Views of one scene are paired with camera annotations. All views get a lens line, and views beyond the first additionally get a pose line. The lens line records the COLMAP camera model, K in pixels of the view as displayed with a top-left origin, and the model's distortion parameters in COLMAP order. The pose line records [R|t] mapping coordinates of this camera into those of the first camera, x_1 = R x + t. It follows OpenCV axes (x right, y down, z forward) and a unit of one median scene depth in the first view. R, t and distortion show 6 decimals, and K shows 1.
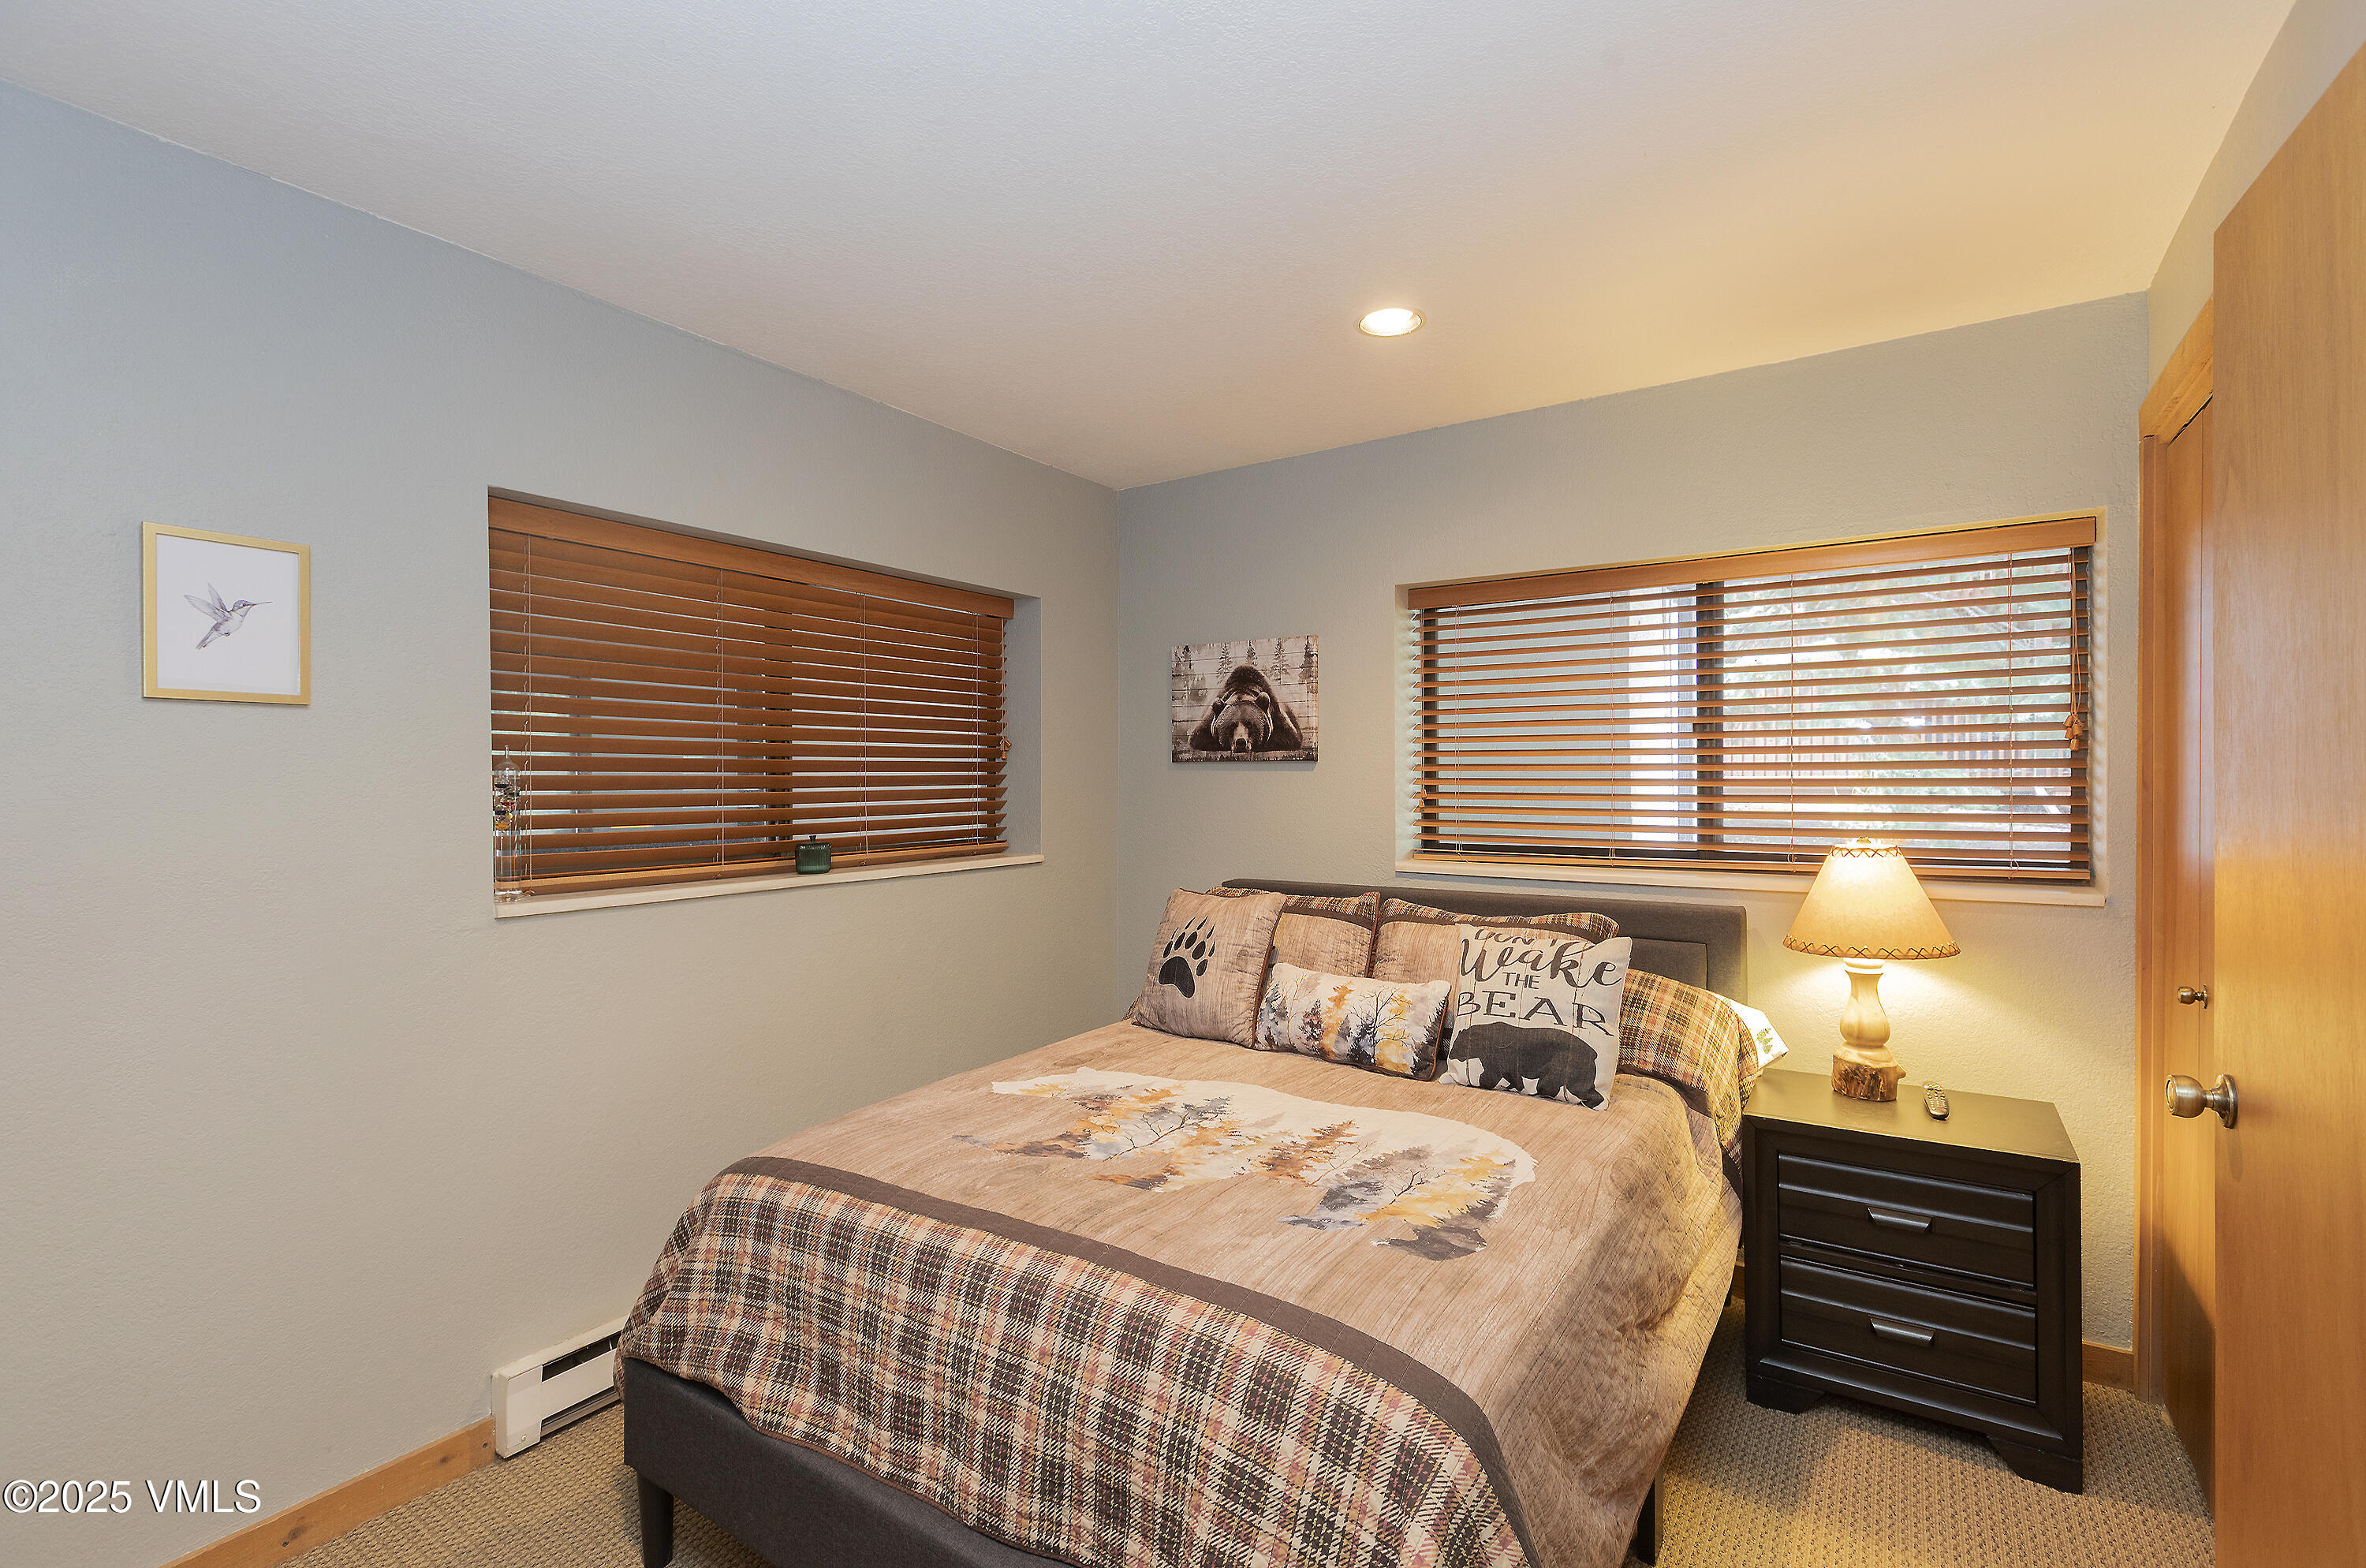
lens RADIAL K [[1063.1, 0, 1187.3], [0, 1063.1, 798.0], [0, 0, 1]] dist [-0.011153, 0.012560]
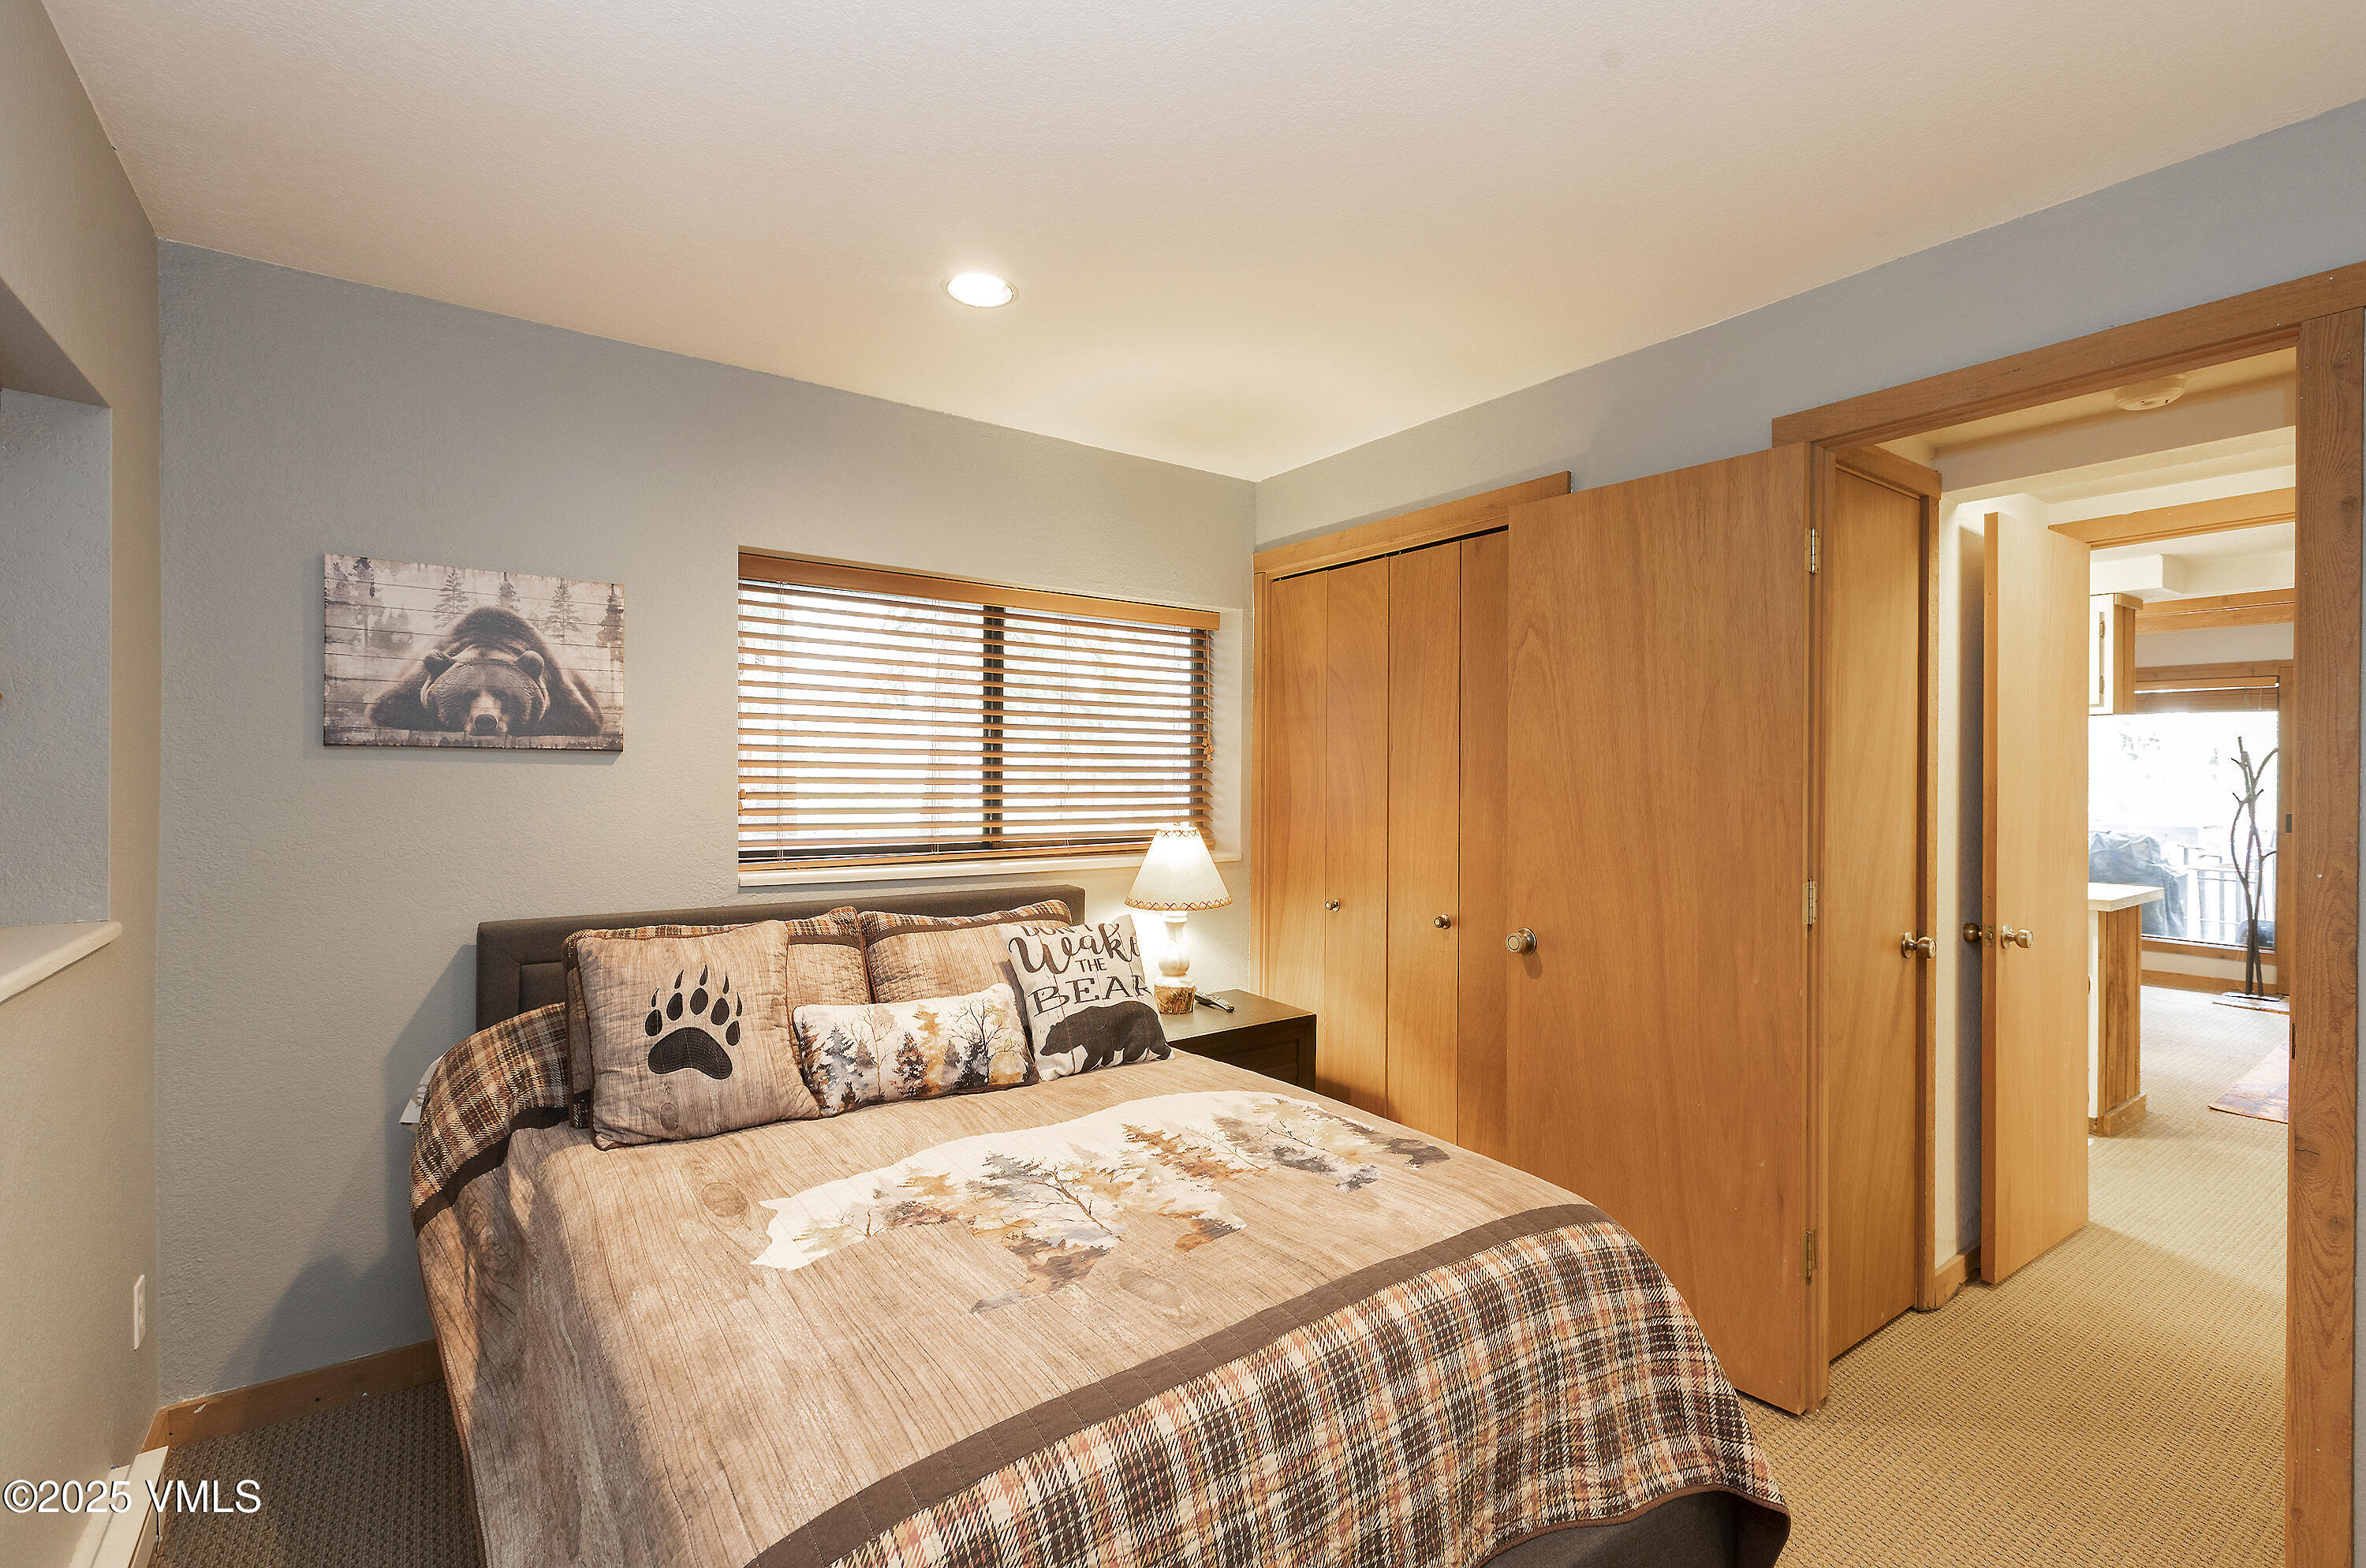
lens RADIAL K [[1063.1, 0, 1187.3], [0, 1063.1, 798.0], [0, 0, 1]] dist [-0.011153, 0.012560]
pose [[0.339845, -0.011872, 0.940407, -0.630947], [0.011035, 0.999902, 0.008636, -0.005677], [-0.940417, 0.007442, 0.339942, 0.512096]]
